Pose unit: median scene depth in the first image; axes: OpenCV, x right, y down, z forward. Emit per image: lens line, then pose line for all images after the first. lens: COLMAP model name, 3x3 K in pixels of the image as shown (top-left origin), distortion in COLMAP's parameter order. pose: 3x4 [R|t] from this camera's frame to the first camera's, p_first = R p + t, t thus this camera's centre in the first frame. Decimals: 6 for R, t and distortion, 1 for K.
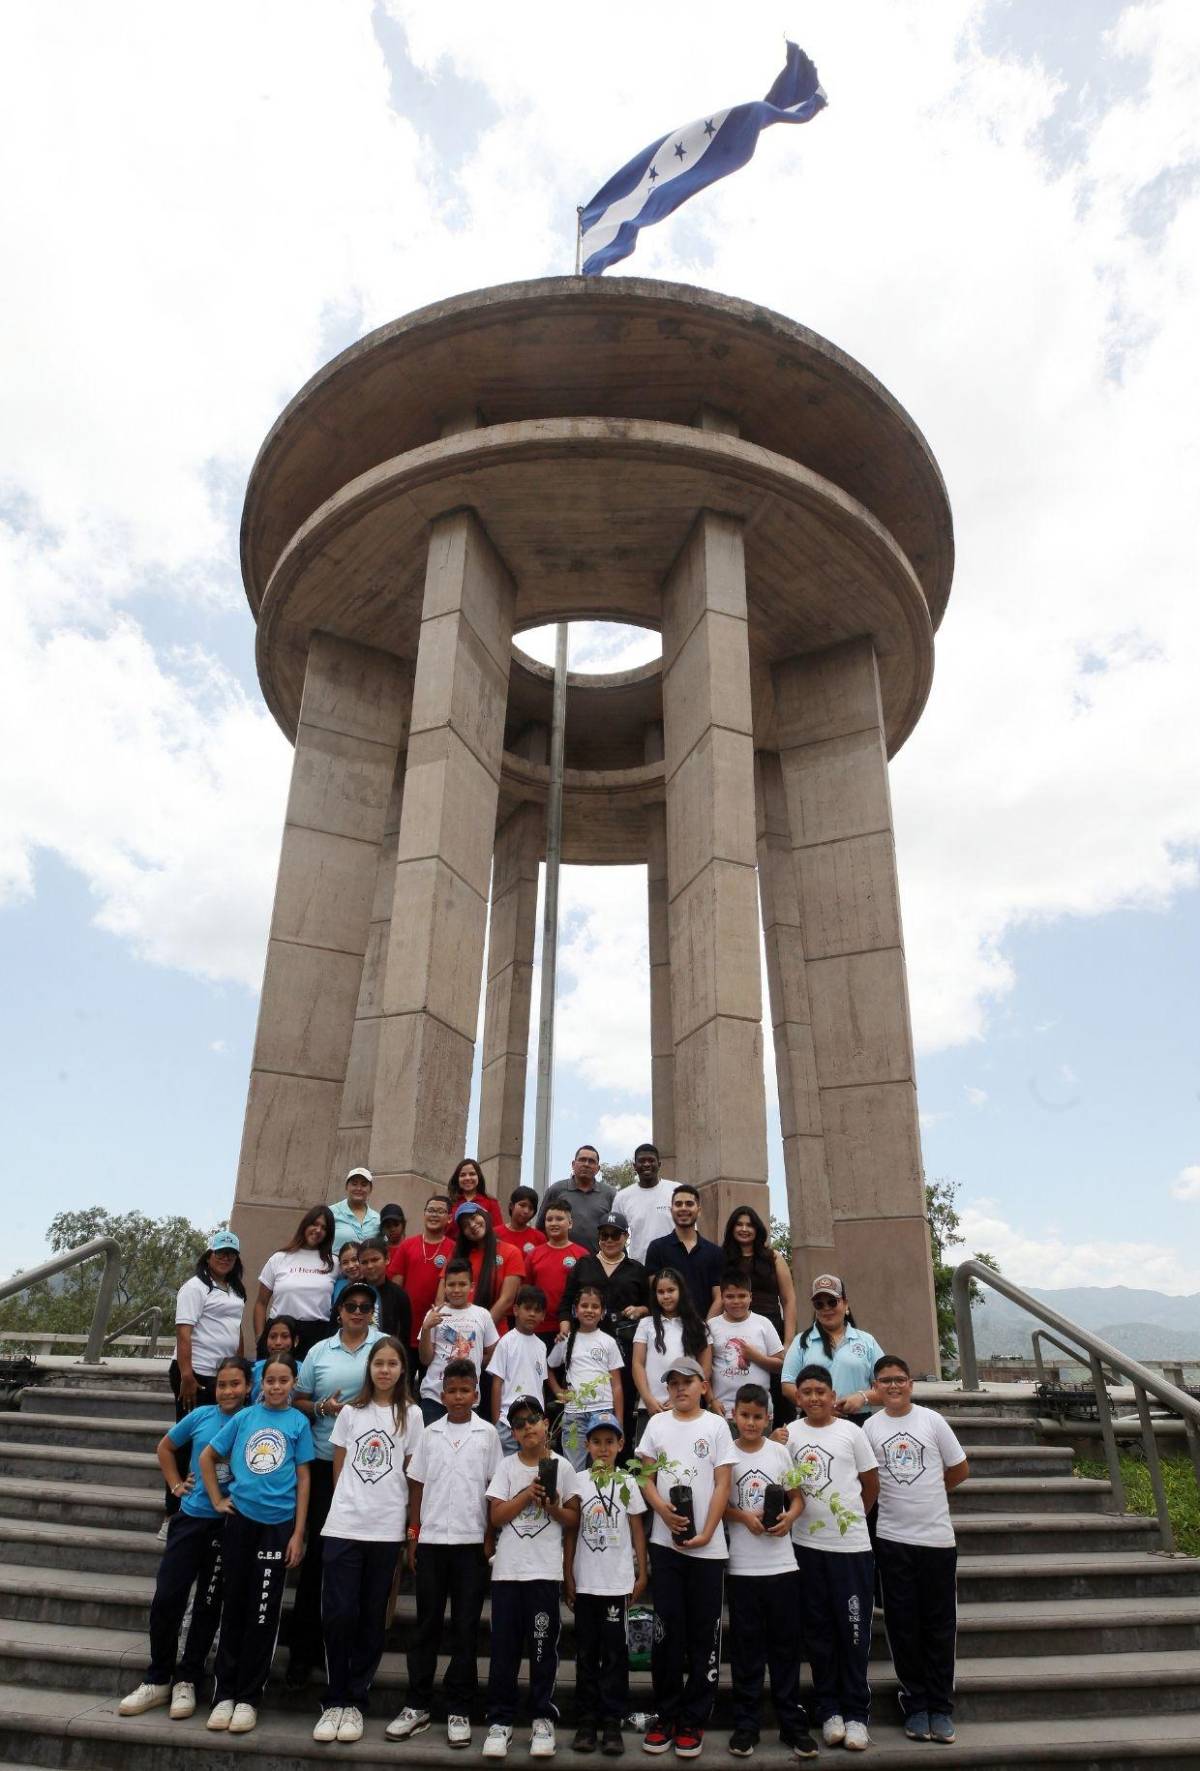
lens RADIAL K [[1130.8, 0, 600.0], [0, 1130.8, 885.5], [0, 0, 1]] dist [-0.042479, 0.028533]
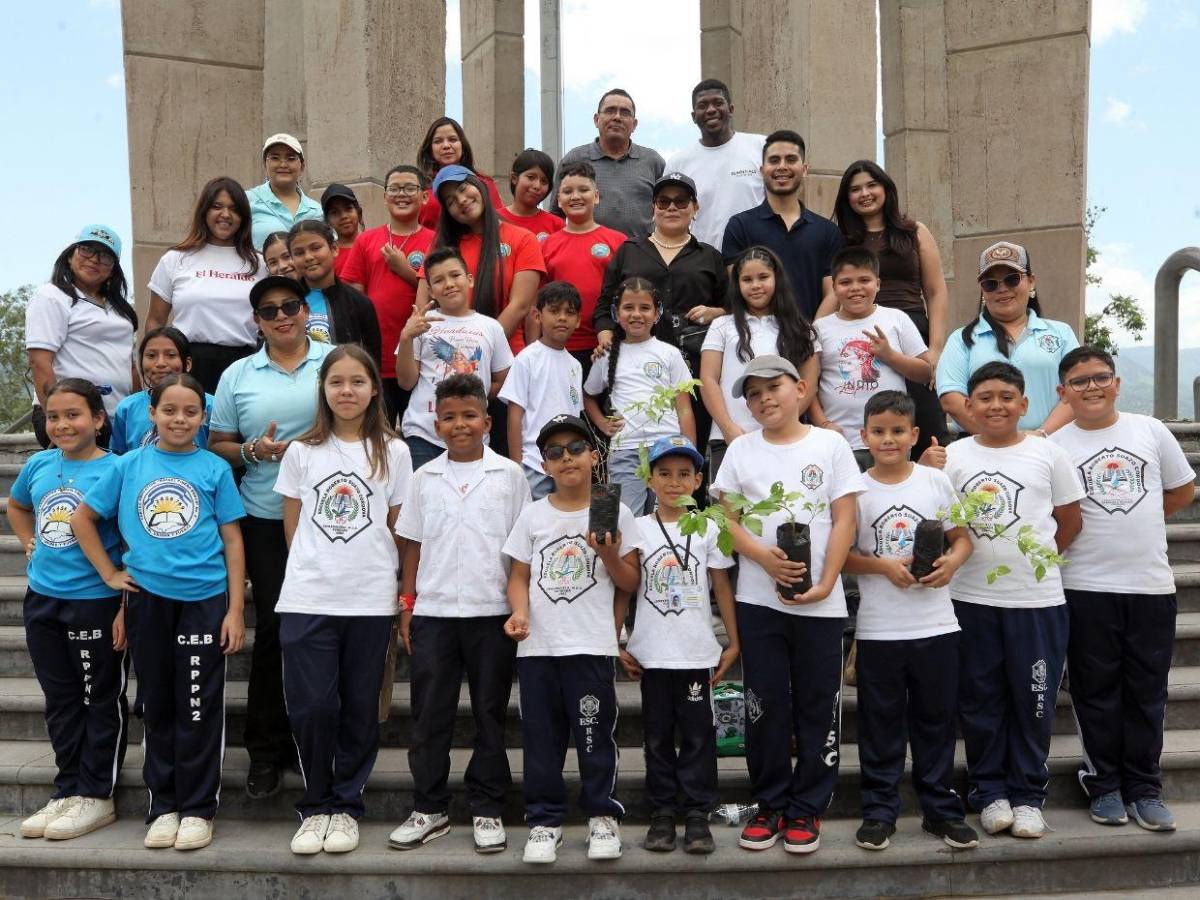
lens RADIAL K [[904.7, 0, 600.0], [0, 904.7, 450.0], [0, 0, 1]] dist [0.030348, -0.002181]
pose [[0.995070, -0.025527, 0.095834, -0.098528], [-0.012014, 0.928162, 0.371982, 0.270326], [-0.098446, -0.371300, 0.923280, 0.489789]]
